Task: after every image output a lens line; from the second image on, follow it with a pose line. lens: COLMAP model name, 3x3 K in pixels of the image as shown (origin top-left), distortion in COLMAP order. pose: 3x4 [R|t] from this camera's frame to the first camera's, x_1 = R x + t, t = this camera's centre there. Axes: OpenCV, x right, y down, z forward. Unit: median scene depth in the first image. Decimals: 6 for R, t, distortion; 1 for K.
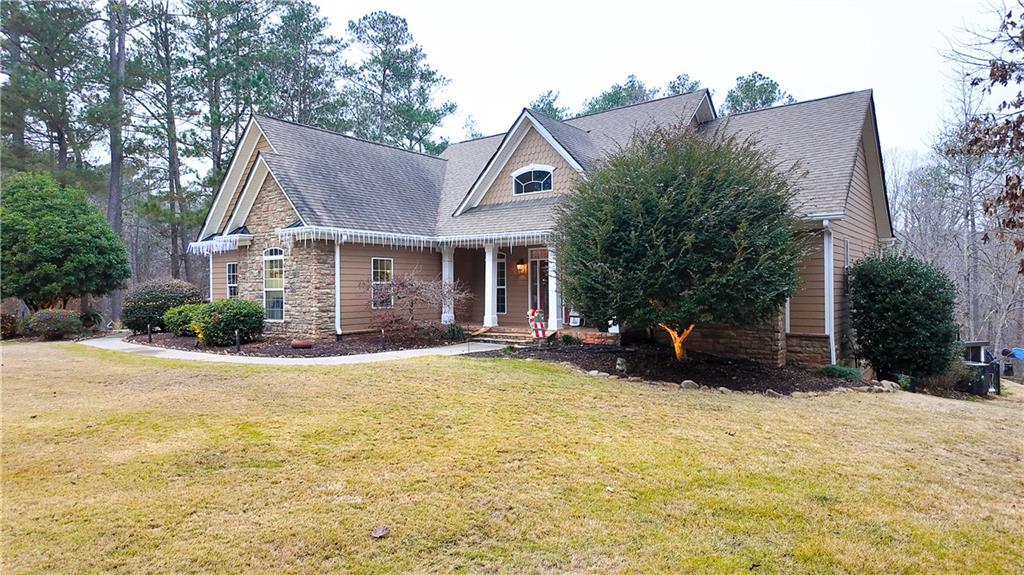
lens RADIAL K [[592.4, 0, 512.0], [0, 592.4, 287.5], [0, 0, 1]] dist [0.103983, -0.131204]
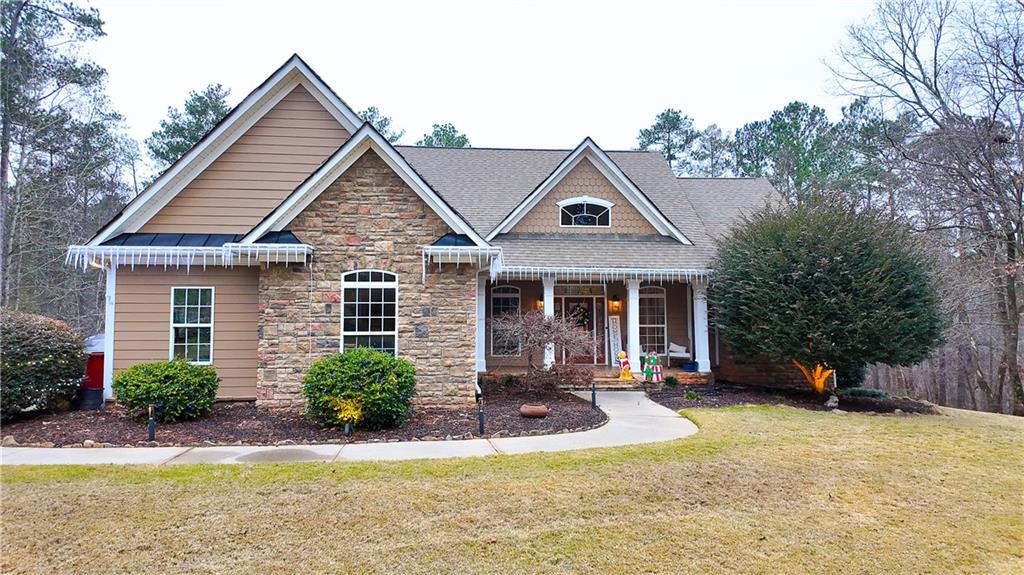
lens RADIAL K [[592.4, 0, 512.0], [0, 592.4, 287.5], [0, 0, 1]] dist [0.103983, -0.131204]
pose [[0.737449, 0.039284, 0.674259, -0.690638], [-0.006448, 0.998671, -0.051132, -0.013854], [-0.675372, 0.033359, 0.736722, 0.391878]]
